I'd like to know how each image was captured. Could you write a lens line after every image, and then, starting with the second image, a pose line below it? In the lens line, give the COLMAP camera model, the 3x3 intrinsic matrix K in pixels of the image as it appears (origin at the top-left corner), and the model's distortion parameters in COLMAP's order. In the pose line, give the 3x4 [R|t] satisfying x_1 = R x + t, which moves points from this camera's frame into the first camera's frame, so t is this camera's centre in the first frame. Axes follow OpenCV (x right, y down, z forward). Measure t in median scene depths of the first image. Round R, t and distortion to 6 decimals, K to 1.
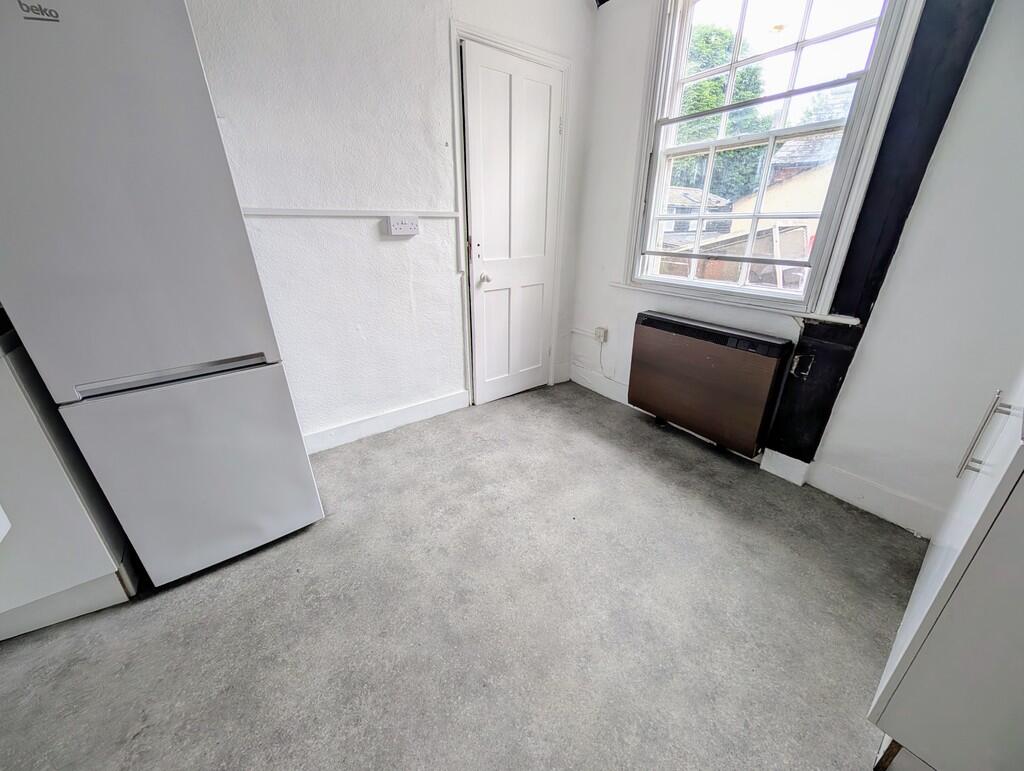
lens RADIAL K [[388.6, 0, 514.3], [0, 388.6, 384.1], [0, 0, 1]] dist [-0.000876, 0.000453]
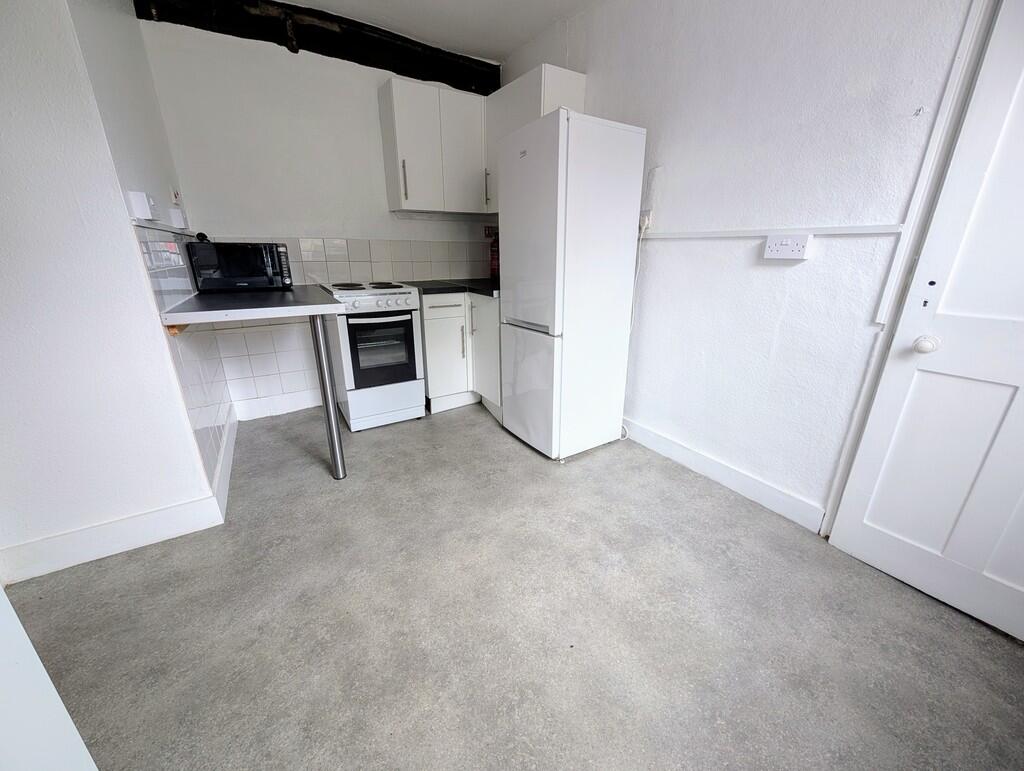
lens RADIAL K [[388.6, 0, 514.3], [0, 388.6, 384.1], [0, 0, 1]] dist [-0.000876, 0.000453]
pose [[-0.083100, 0.326351, -0.941589, 0.594995], [-0.387980, 0.859712, 0.332214, -0.231145], [0.917914, 0.392924, 0.055176, 0.594083]]
